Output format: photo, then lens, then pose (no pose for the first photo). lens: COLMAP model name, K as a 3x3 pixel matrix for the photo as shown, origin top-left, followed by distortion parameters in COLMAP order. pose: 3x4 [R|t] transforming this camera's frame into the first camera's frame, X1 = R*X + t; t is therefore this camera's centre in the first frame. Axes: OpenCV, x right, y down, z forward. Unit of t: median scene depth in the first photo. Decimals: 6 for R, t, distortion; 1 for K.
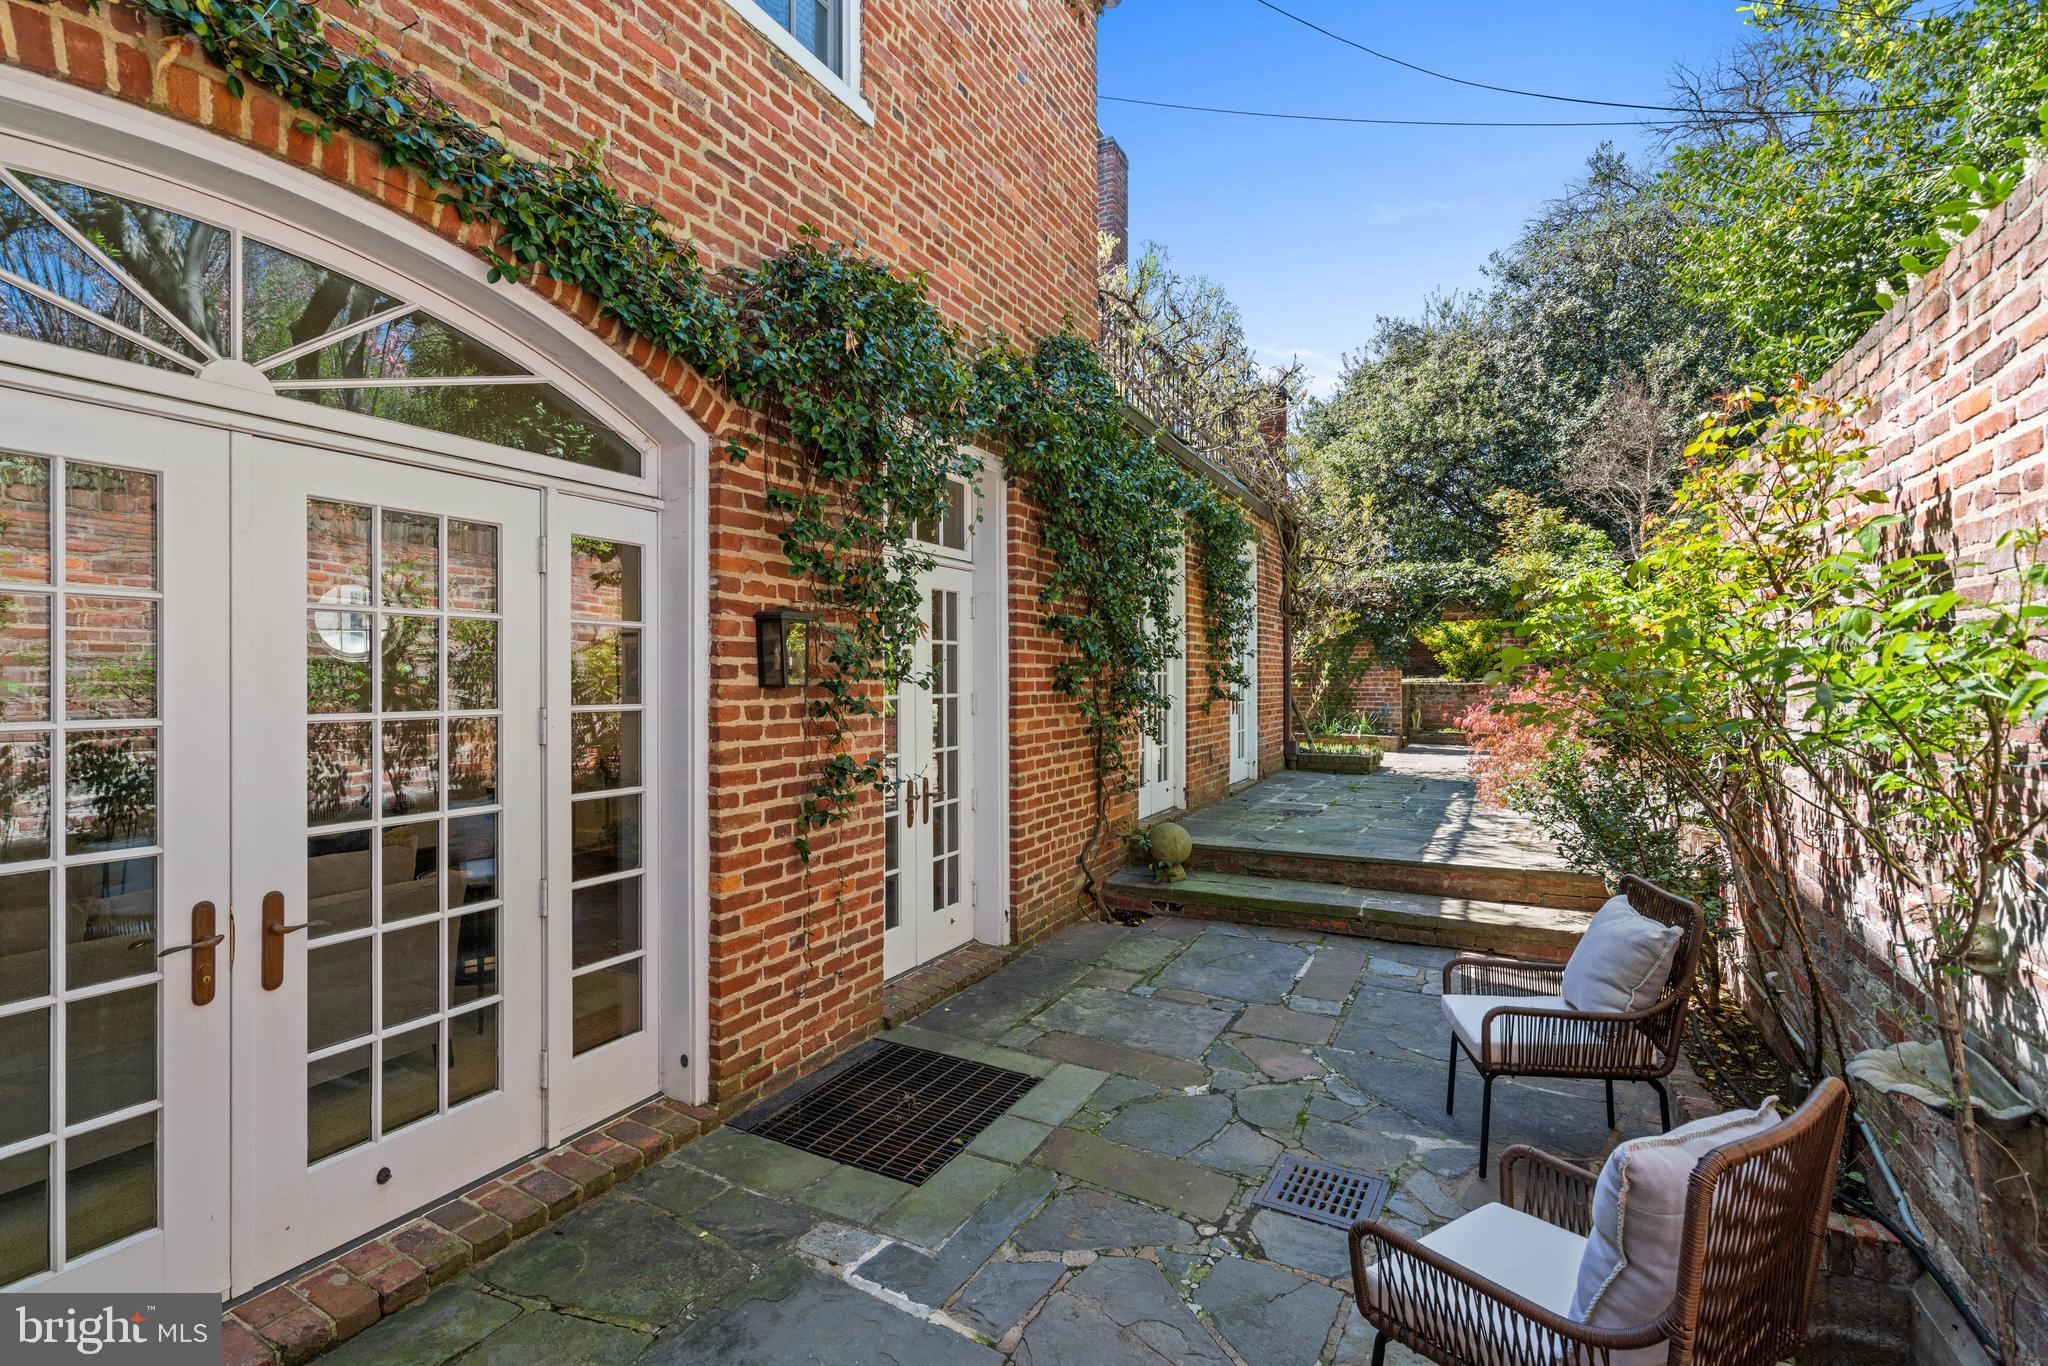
lens RADIAL K [[928.8, 0, 1016.5], [0, 928.8, 678.3], [0, 0, 1]] dist [-0.015185, 0.007783]
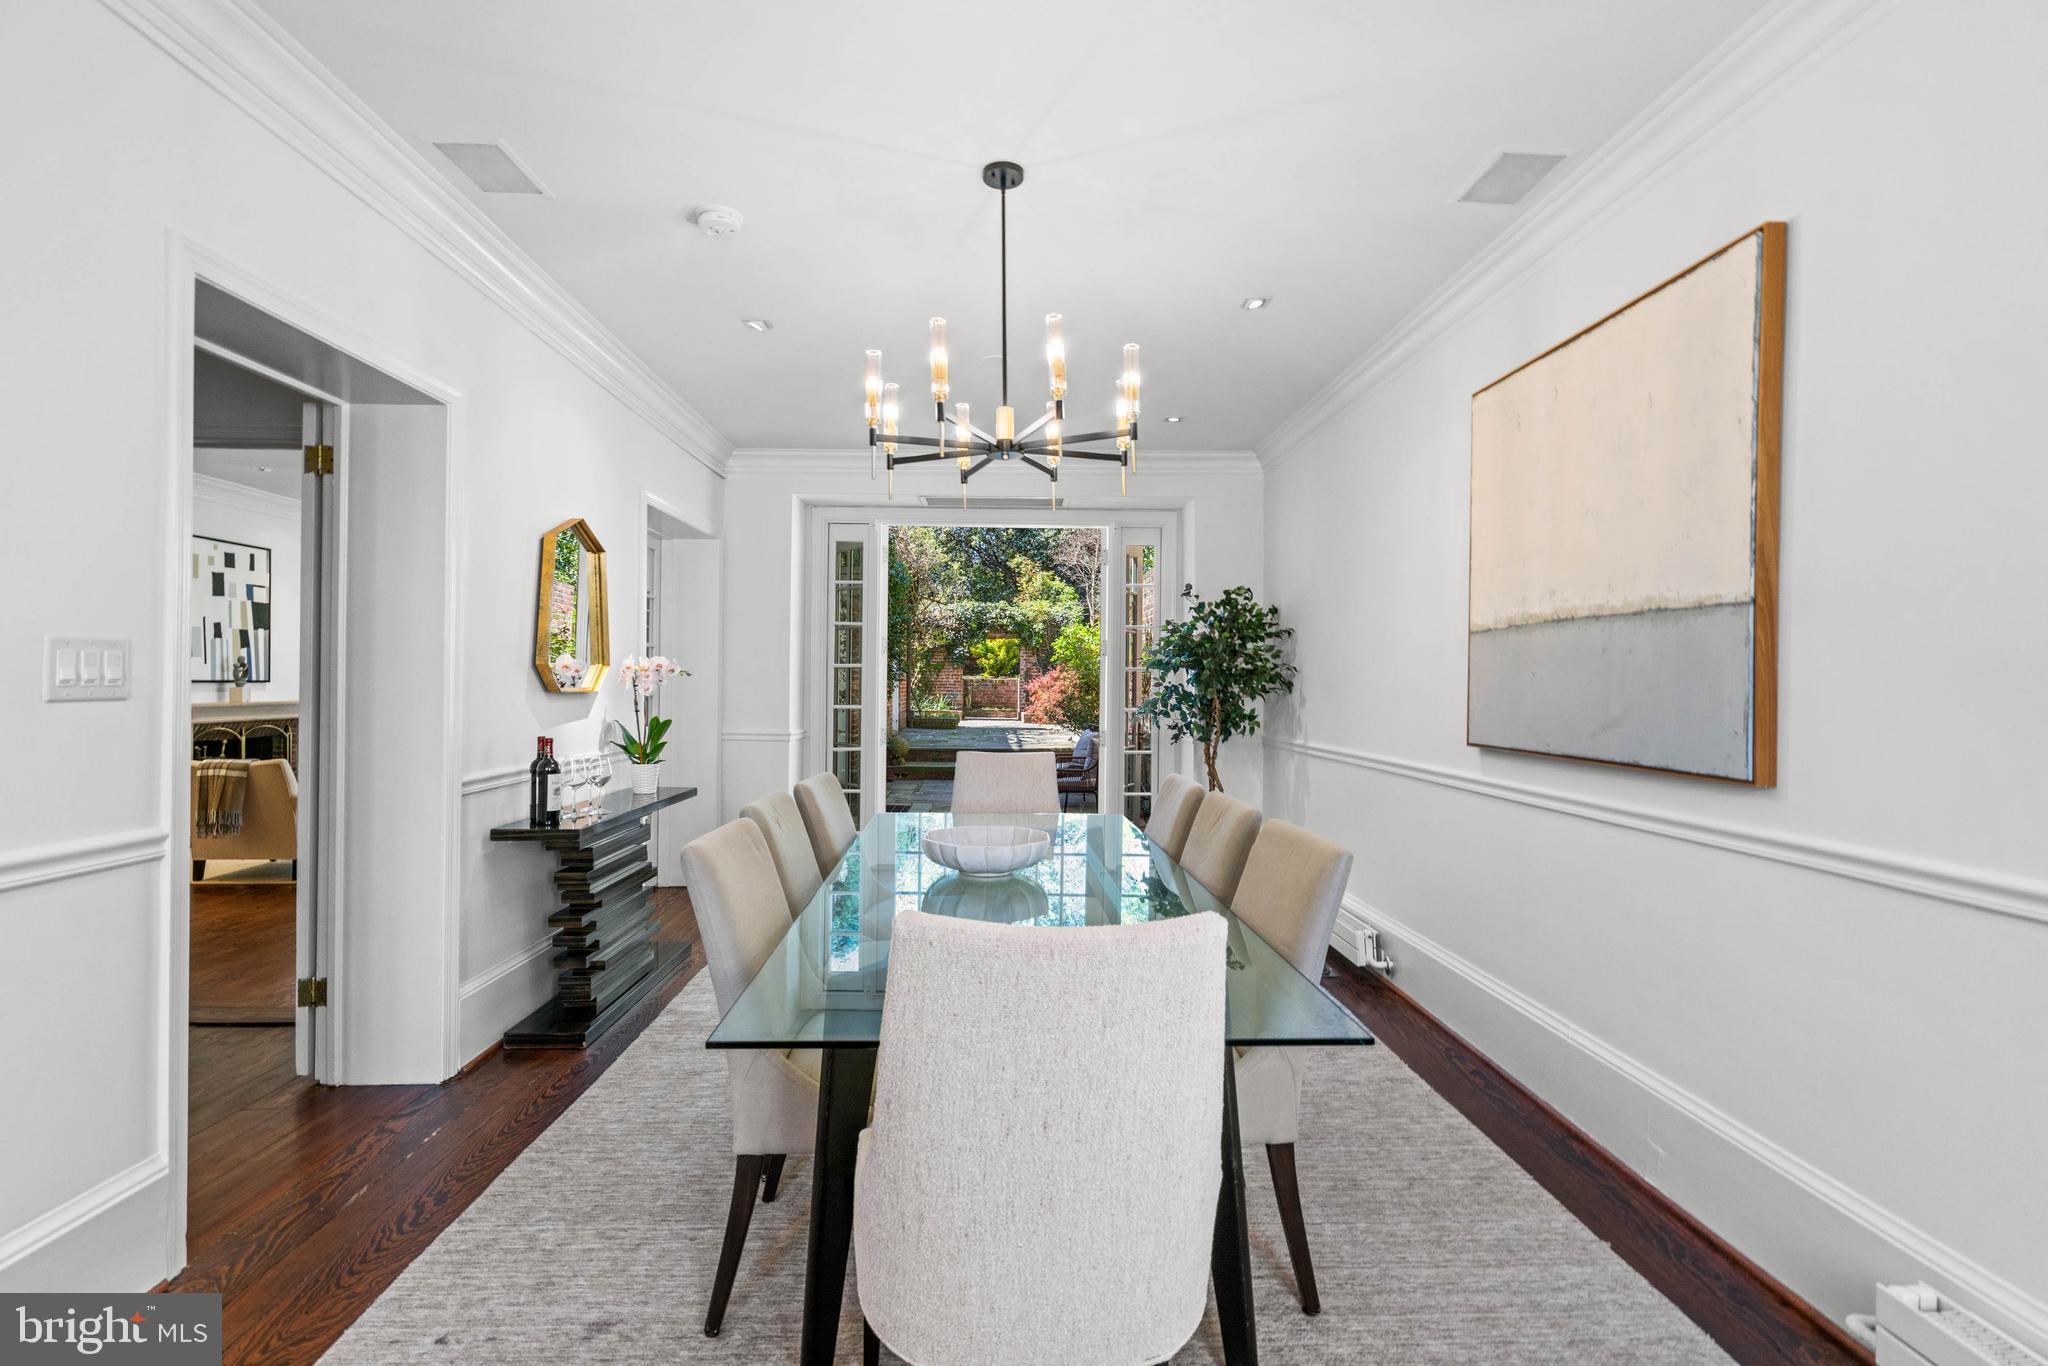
lens RADIAL K [[928.8, 0, 1016.5], [0, 928.8, 678.3], [0, 0, 1]] dist [-0.015185, 0.007783]
pose [[0.870356, 0.012826, 0.492257, -0.276228], [-0.008733, 0.999906, -0.010612, 0.022209], [-0.492346, 0.004938, 0.870385, -0.406775]]
